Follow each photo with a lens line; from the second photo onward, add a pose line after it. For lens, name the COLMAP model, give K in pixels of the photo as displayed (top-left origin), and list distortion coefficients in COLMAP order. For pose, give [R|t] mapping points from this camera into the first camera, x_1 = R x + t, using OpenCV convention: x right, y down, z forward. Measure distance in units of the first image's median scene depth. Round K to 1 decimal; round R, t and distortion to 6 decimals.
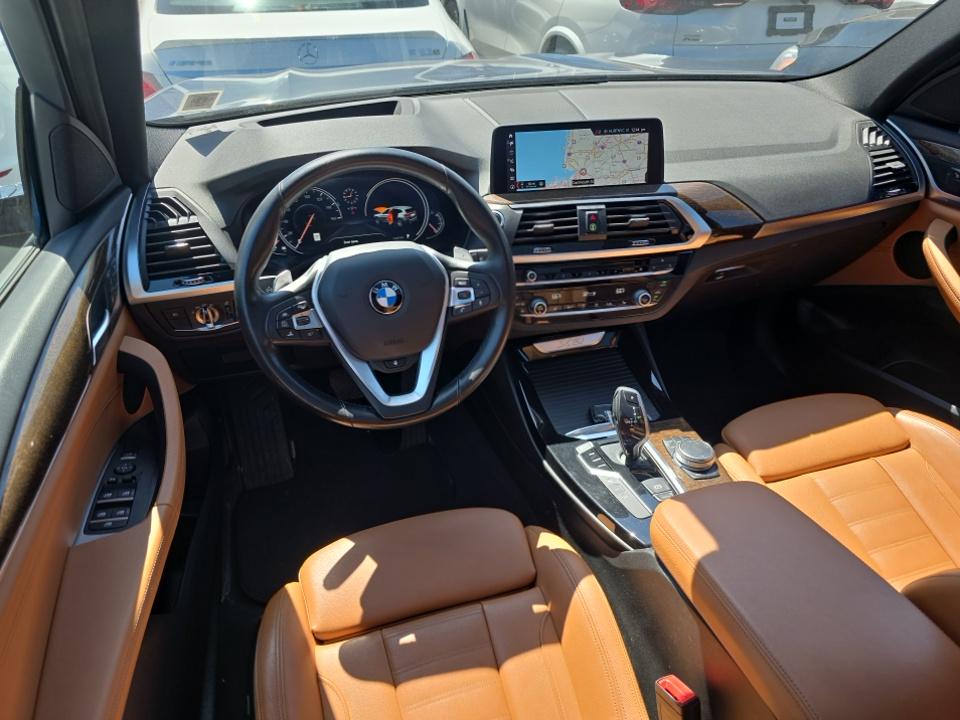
lens RADIAL K [[663.5, 0, 474.2], [0, 663.5, 366.9], [0, 0, 1]] dist [0.007733, -0.015427]
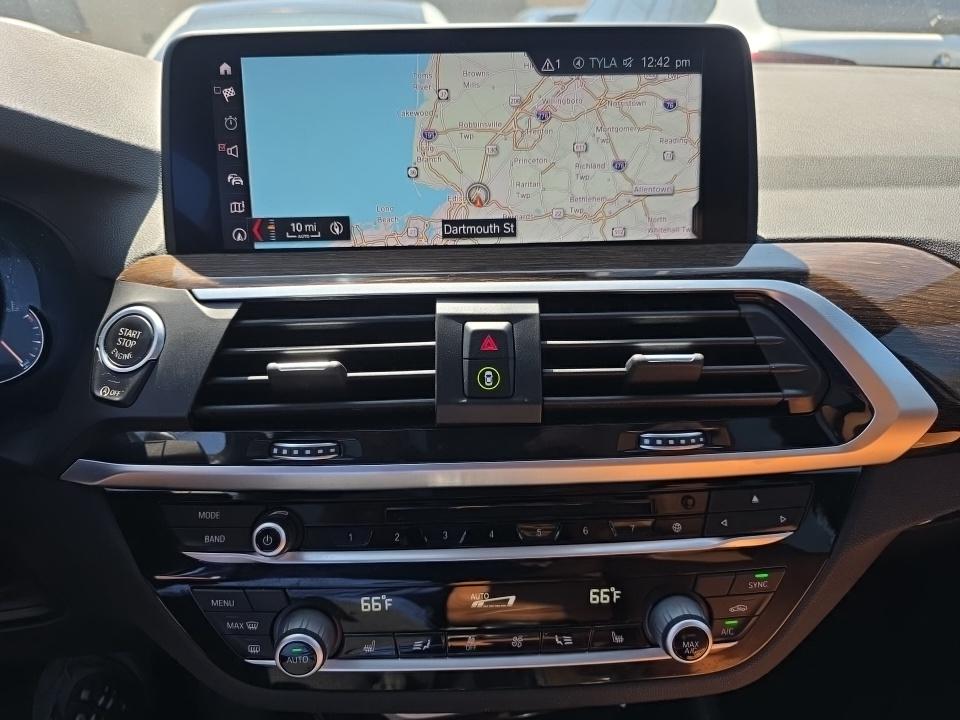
lens RADIAL K [[663.5, 0, 479.3], [0, 663.5, 352.7], [0, 0, 1]] dist [0.007733, -0.015427]
pose [[0.989921, 0.044419, -0.134476, 0.209455], [-0.069675, 0.979428, -0.189385, -0.166877], [0.123297, 0.196845, 0.972651, 0.723689]]
